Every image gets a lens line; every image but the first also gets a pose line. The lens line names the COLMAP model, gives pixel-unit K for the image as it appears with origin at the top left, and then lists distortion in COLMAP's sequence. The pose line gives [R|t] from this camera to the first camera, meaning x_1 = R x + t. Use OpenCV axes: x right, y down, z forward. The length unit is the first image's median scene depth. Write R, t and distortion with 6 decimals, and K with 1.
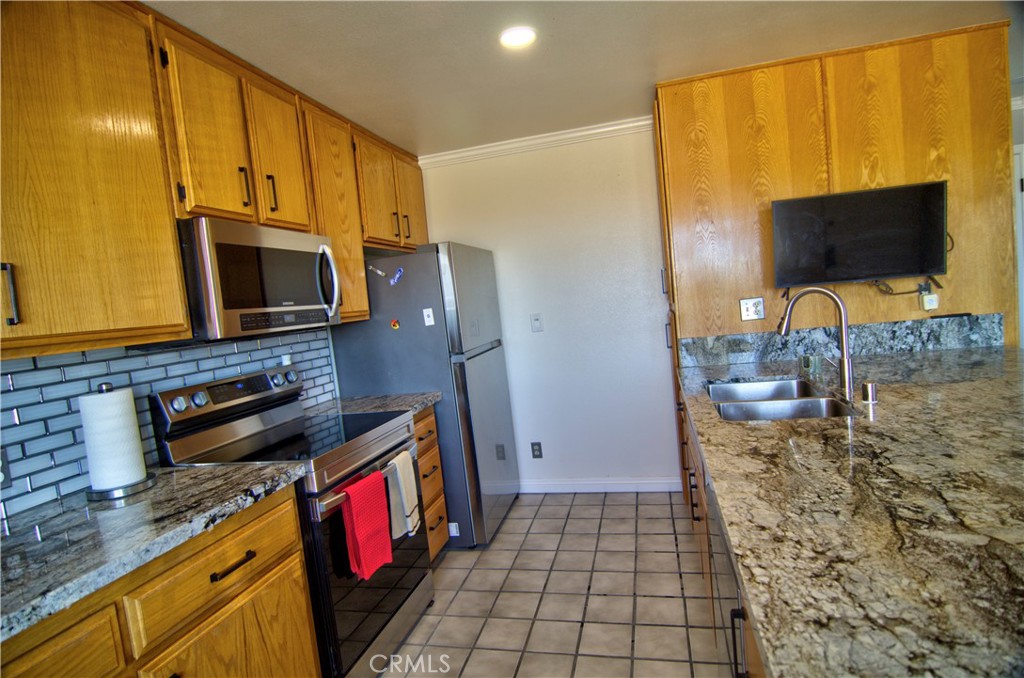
lens RADIAL K [[540.9, 0, 511.1], [0, 540.9, 344.0], [0, 0, 1]] dist [-0.009903, -0.009211]
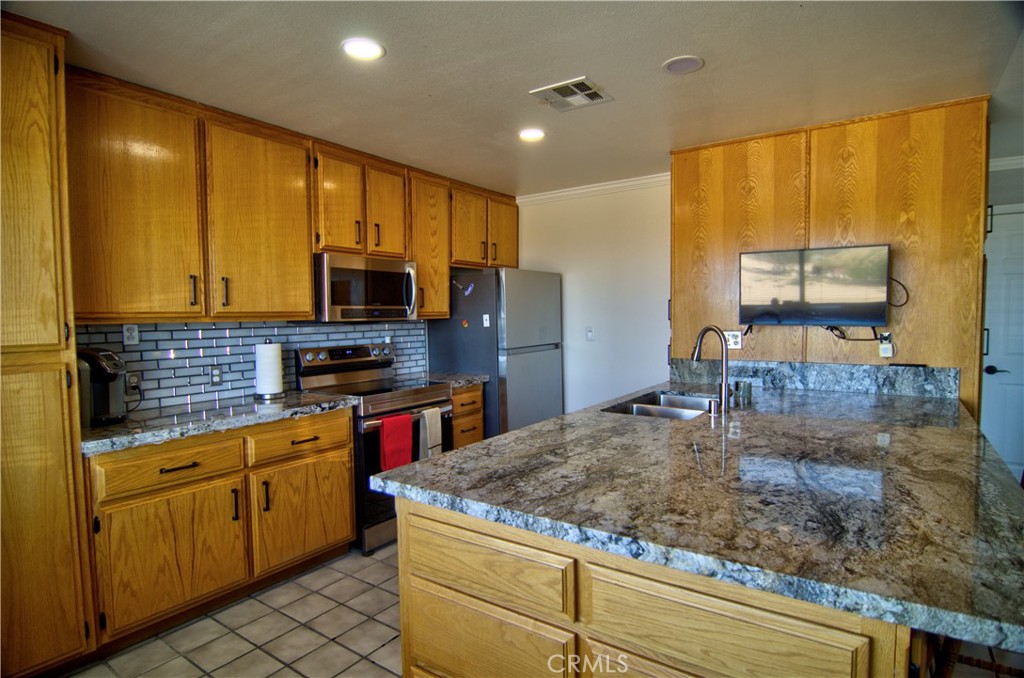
lens RADIAL K [[540.9, 0, 511.1], [0, 540.9, 344.0], [0, 0, 1]] dist [-0.009903, -0.009211]
pose [[0.930459, 0.110656, -0.349287, 0.455494], [-0.111593, 0.993600, 0.017507, -0.025048], [0.348989, 0.022689, 0.936852, -0.314016]]
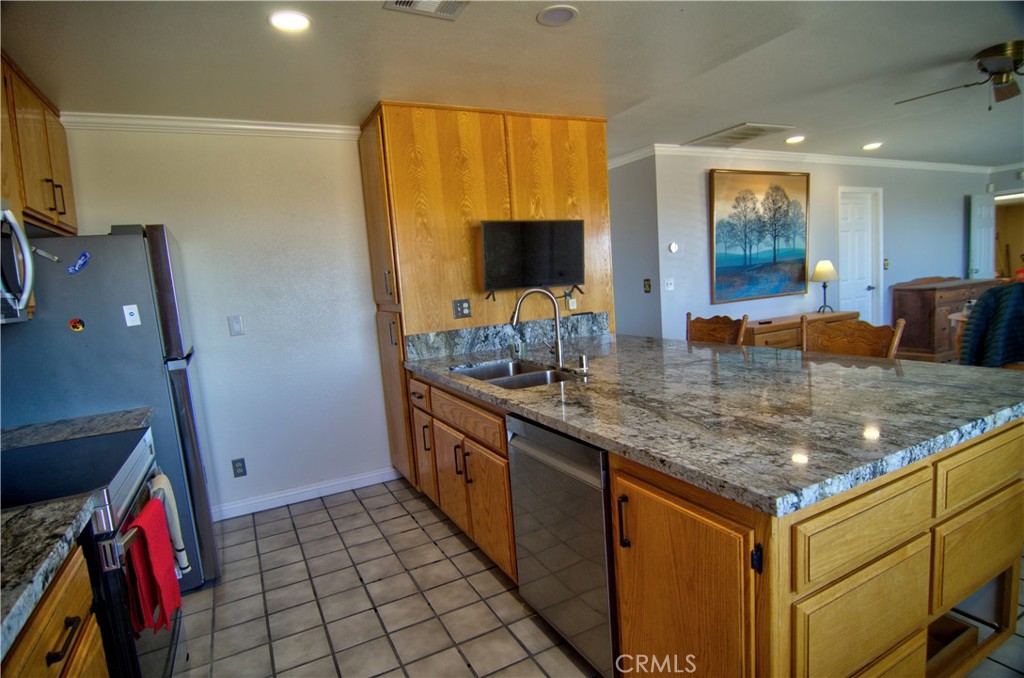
lens RADIAL K [[540.9, 0, 511.1], [0, 540.9, 344.0], [0, 0, 1]] dist [-0.009903, -0.009211]
pose [[0.749666, -0.032310, 0.661028, -0.297462], [0.049819, 0.998729, -0.007683, 0.030949], [-0.659939, 0.038692, 0.750322, 0.034149]]
